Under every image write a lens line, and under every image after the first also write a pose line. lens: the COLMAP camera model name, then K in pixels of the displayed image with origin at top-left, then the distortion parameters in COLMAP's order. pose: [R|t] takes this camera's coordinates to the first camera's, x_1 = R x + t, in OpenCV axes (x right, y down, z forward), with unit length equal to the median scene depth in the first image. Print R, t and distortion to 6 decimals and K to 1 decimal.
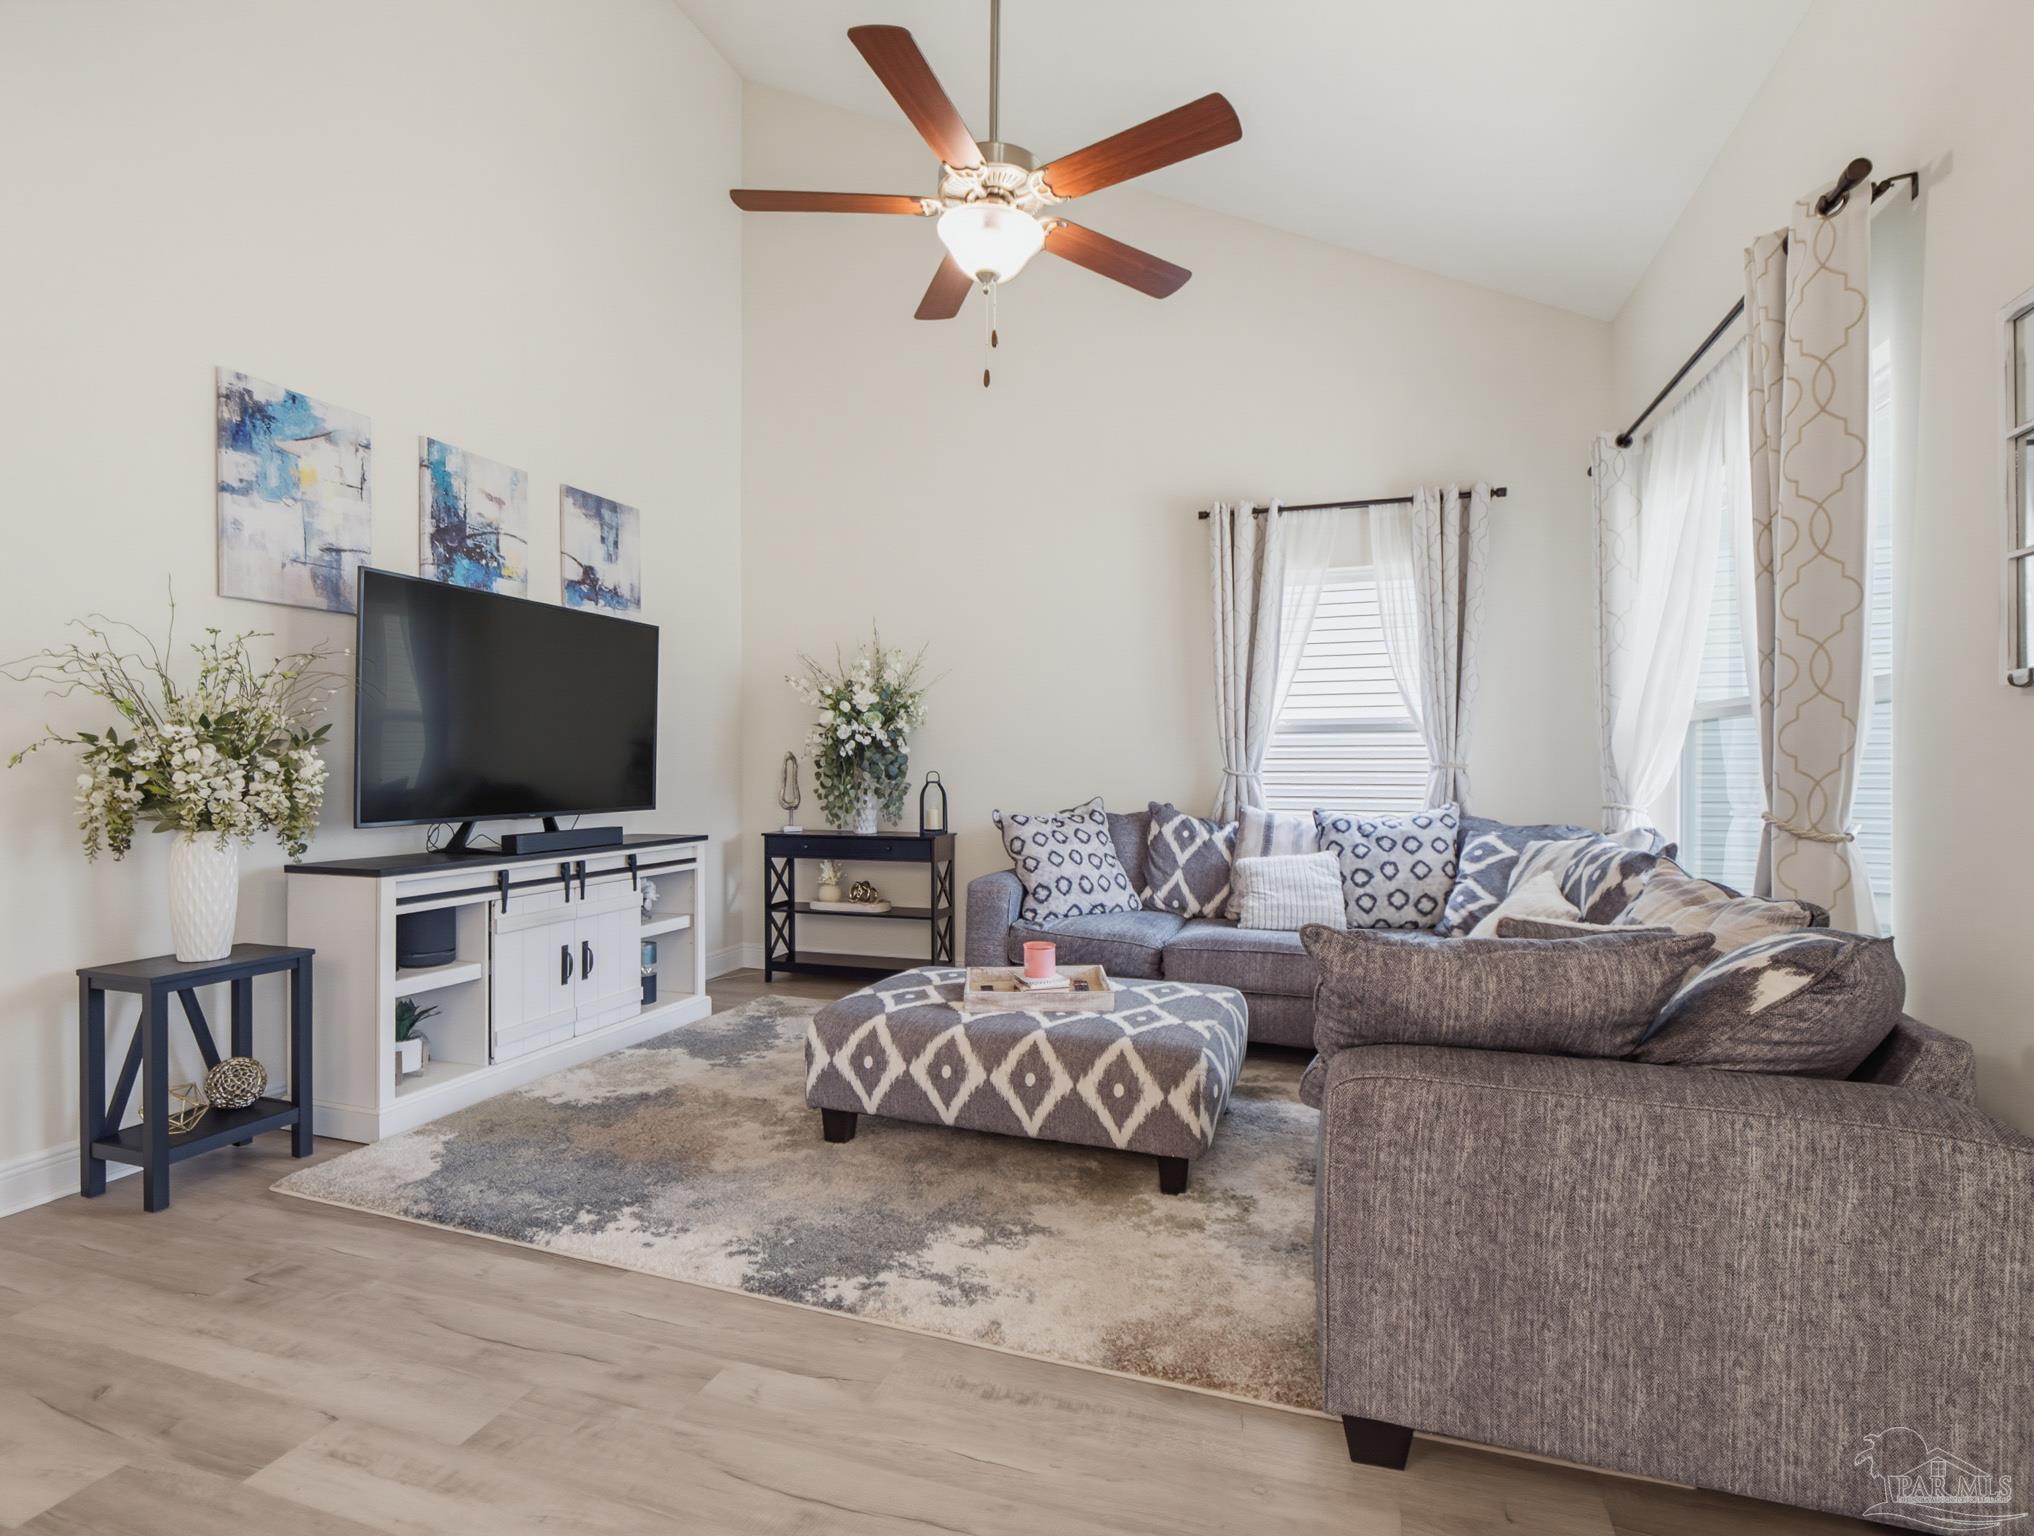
lens RADIAL K [[1022.1, 0, 1023.1], [0, 1022.1, 762.1], [0, 0, 1]] dist [-0.000842, -0.000556]
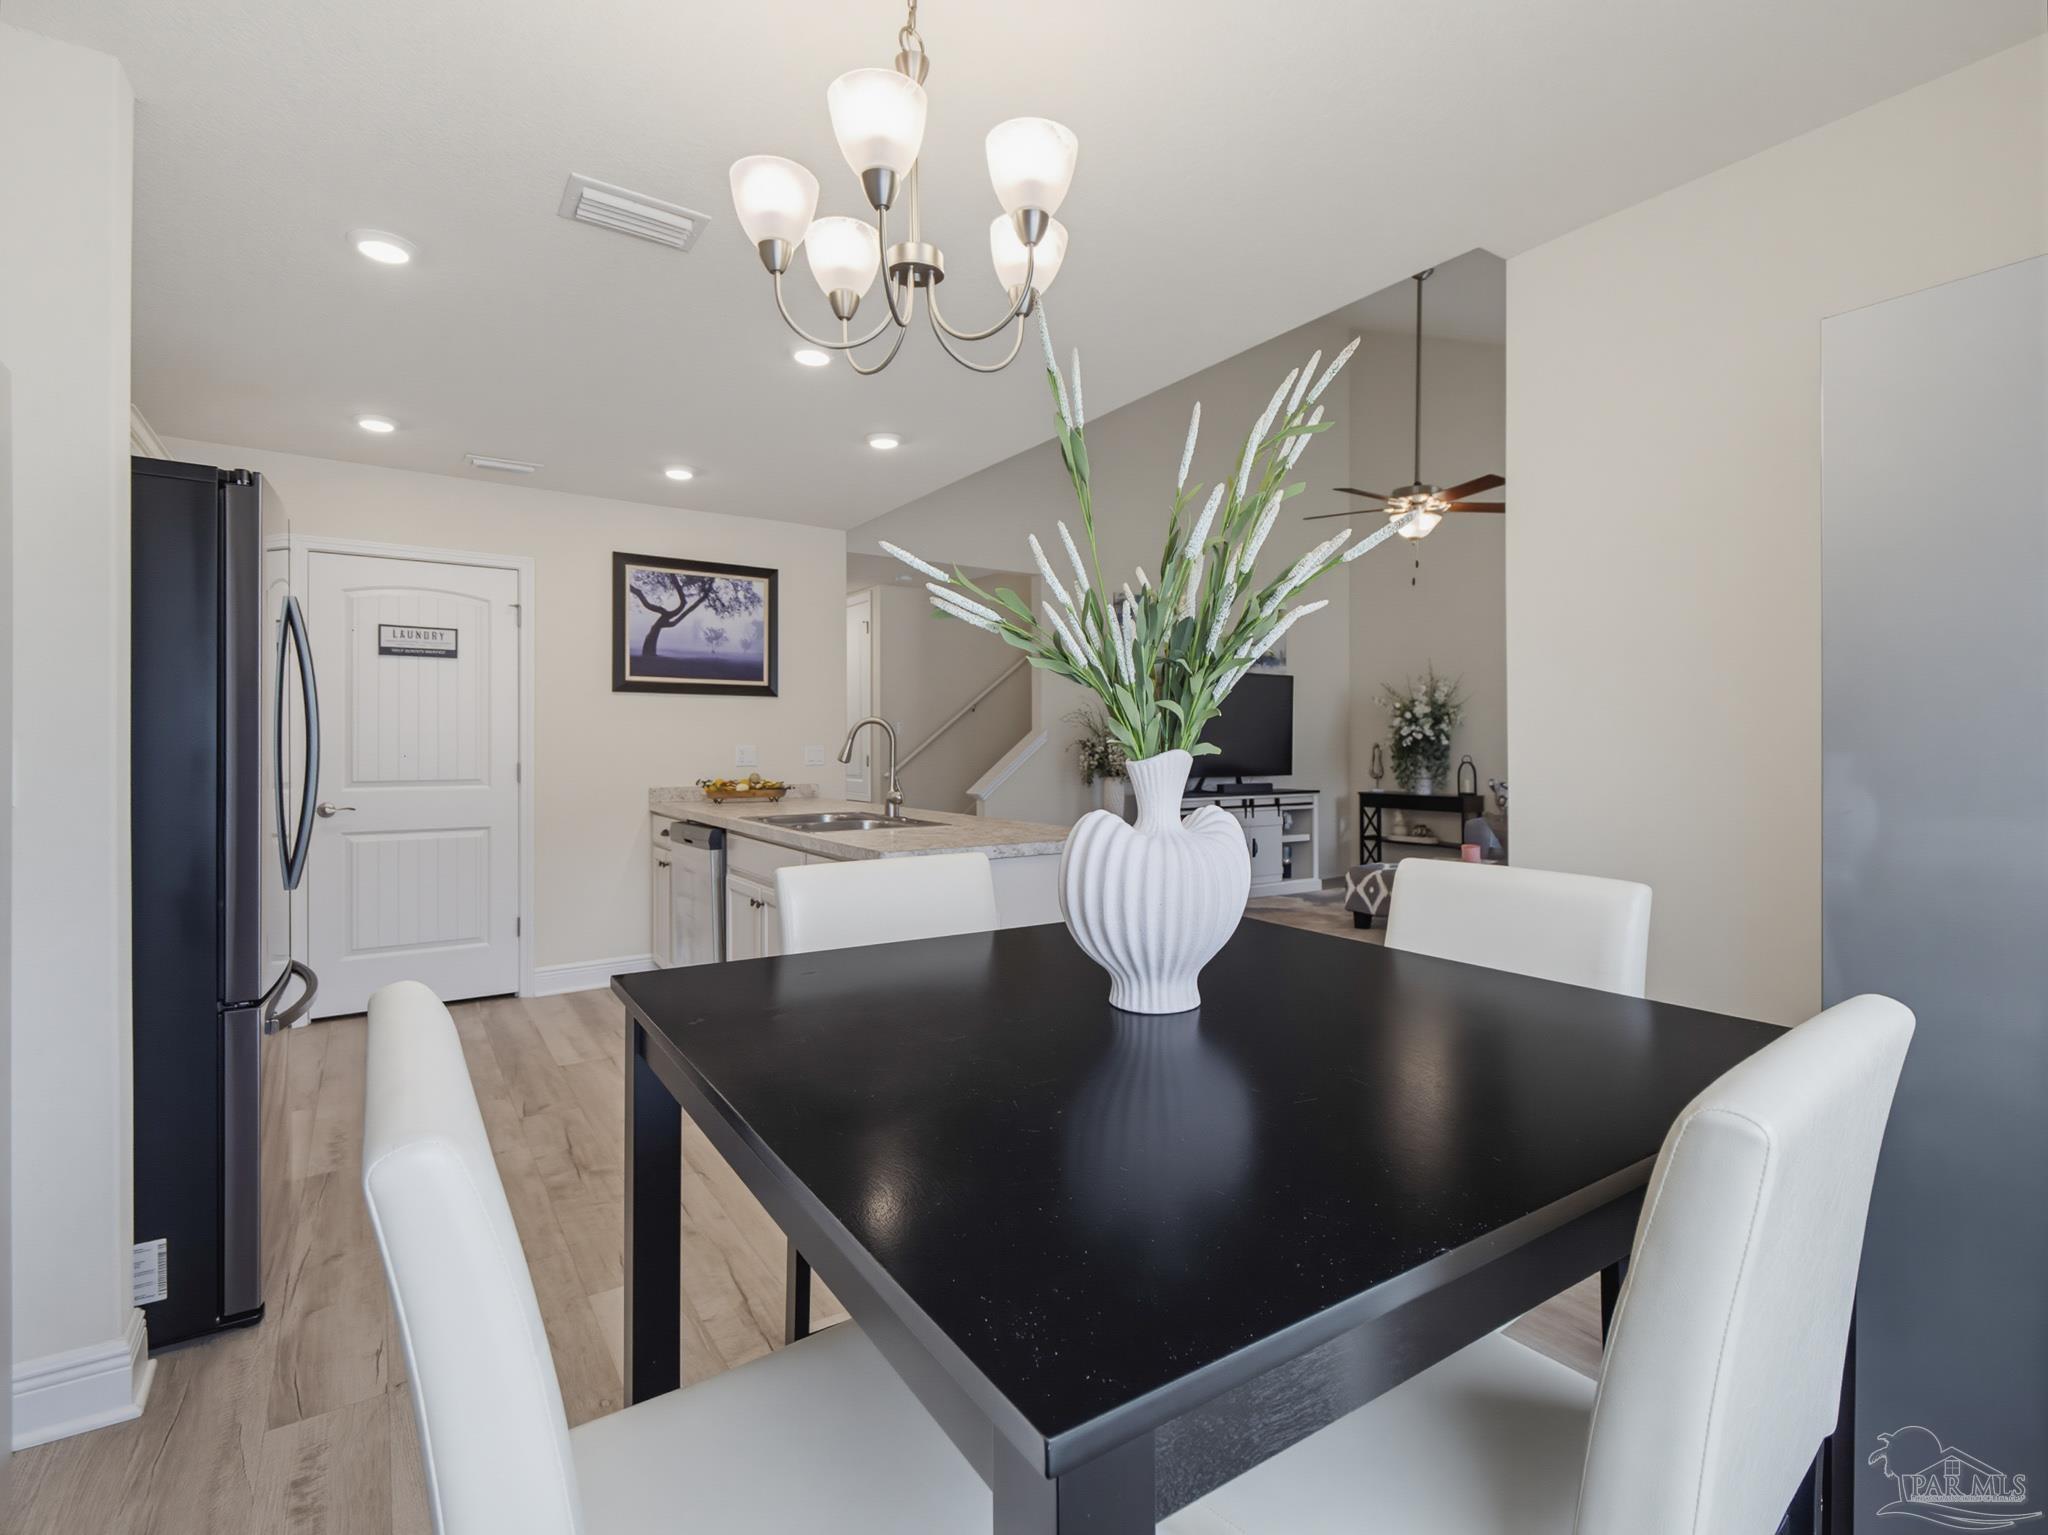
lens RADIAL K [[975.9, 0, 1033.3], [0, 975.9, 744.1], [0, 0, 1]] dist [-0.000687, -0.000416]
pose [[0.795653, -0.001282, -0.605752, 0.375525], [0.001063, 0.999999, -0.000720, -0.010709], [0.605752, -0.000071, 0.795653, -0.764603]]
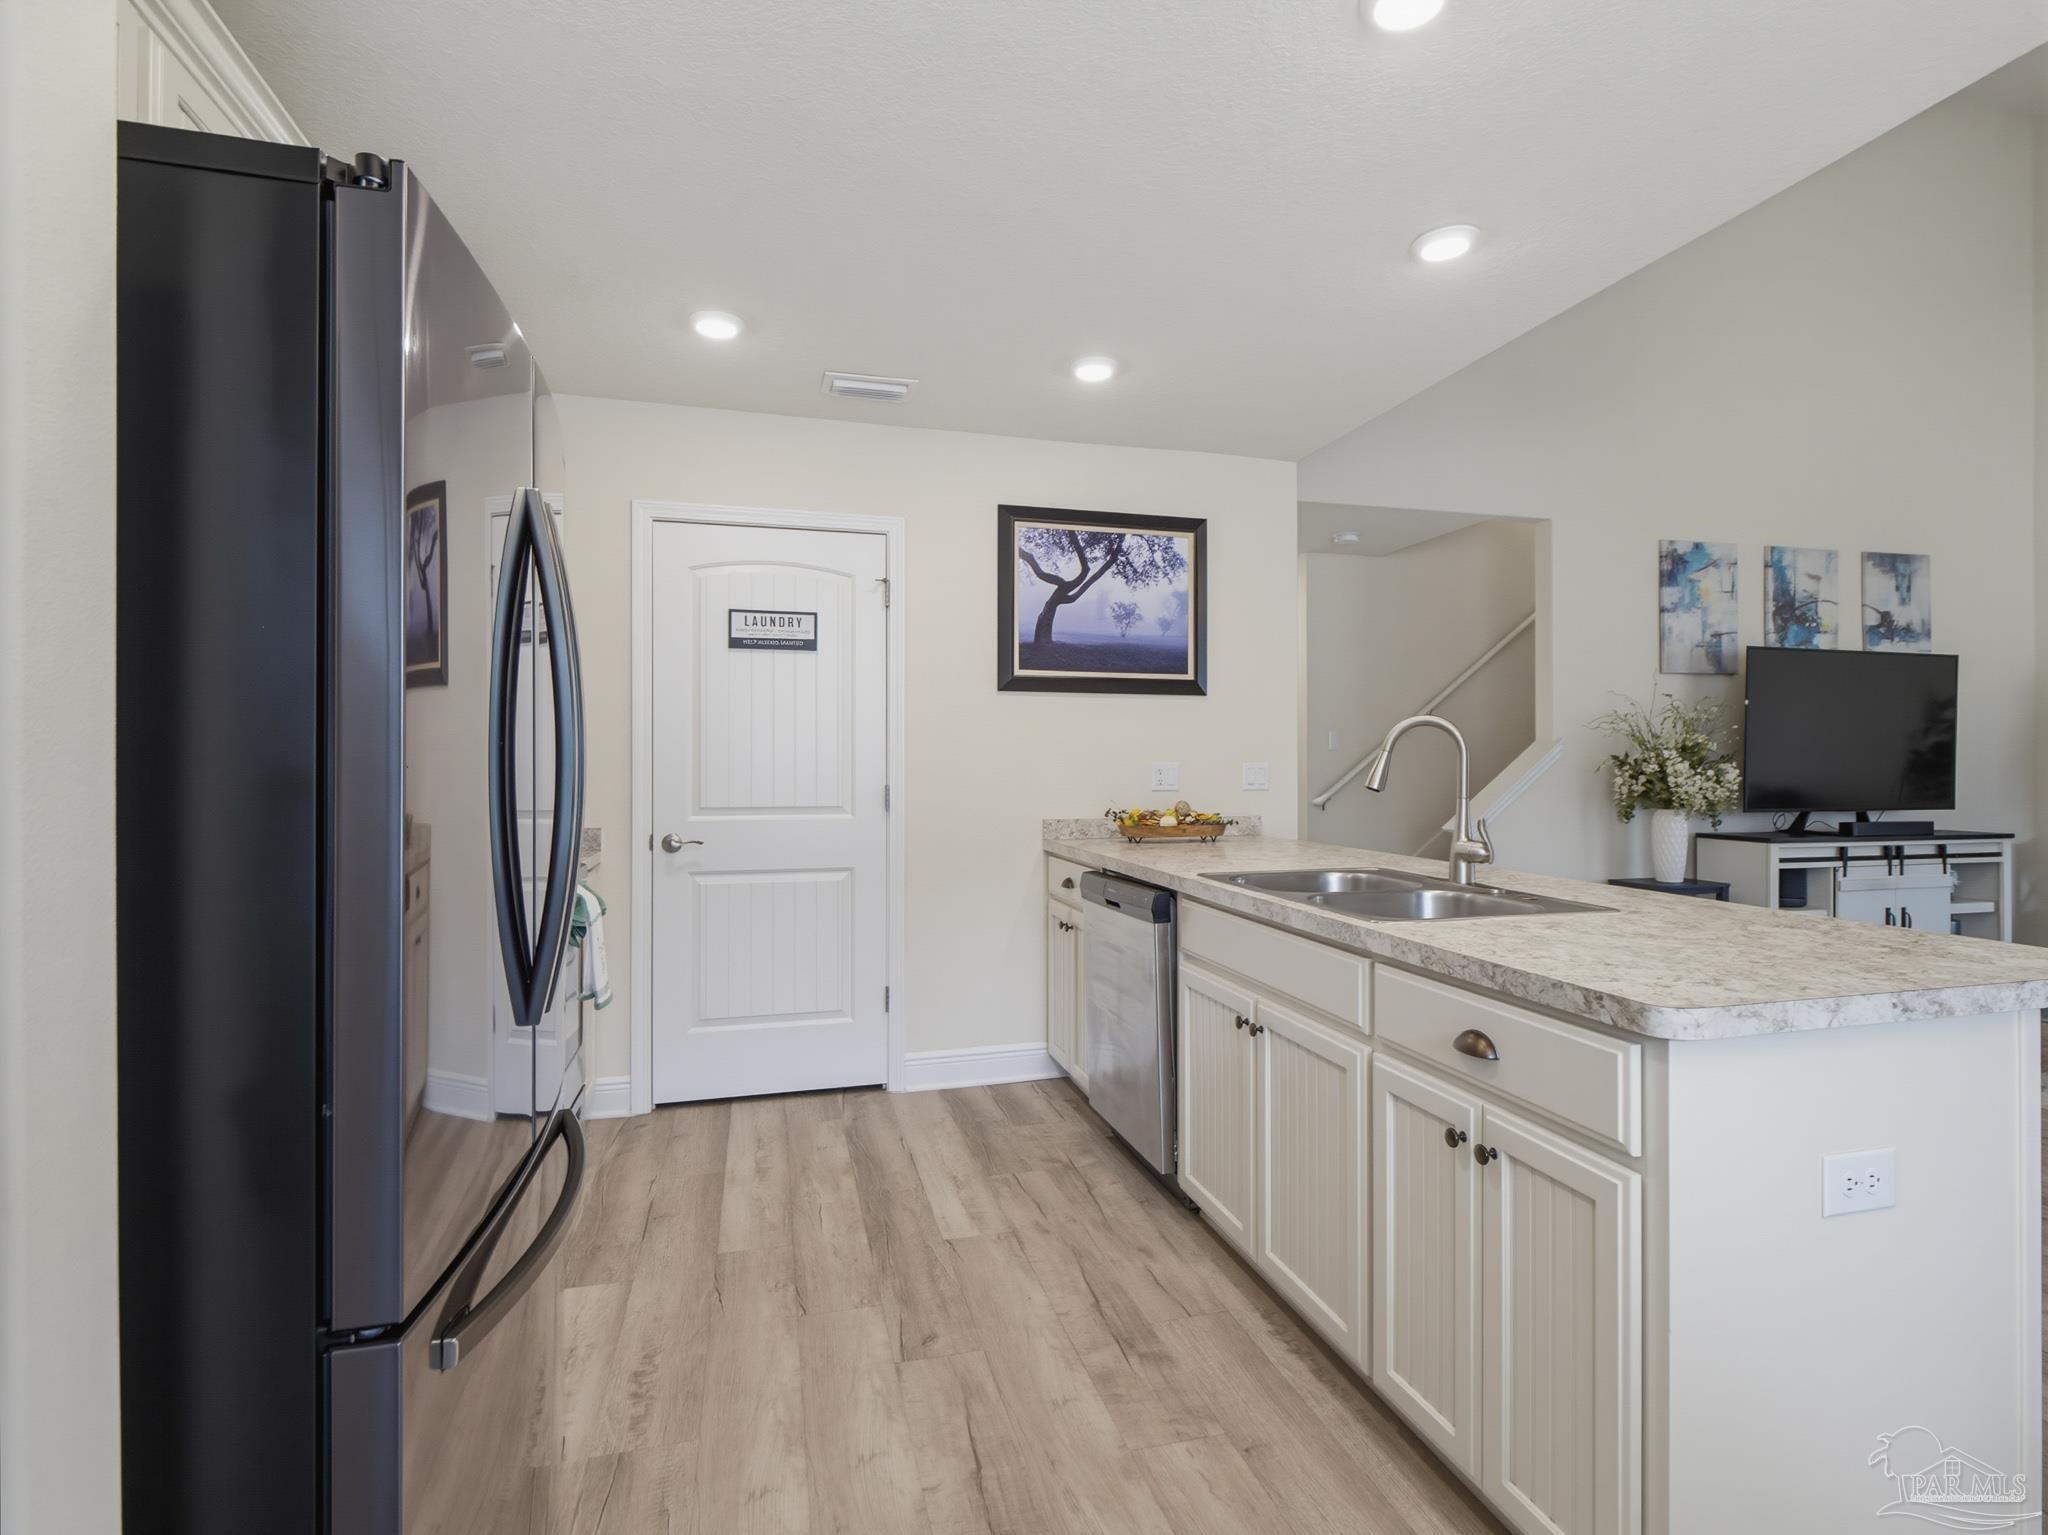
lens RADIAL K [[1029.3, 0, 1030.5], [0, 1029.3, 760.0], [0, 0, 1]] dist [-0.001280, 0.000478]
pose [[0.549547, -0.002953, -0.835458, 0.054690], [0.001093, 0.999995, -0.002816, -0.010133], [0.835462, 0.000634, 0.549548, -0.624098]]
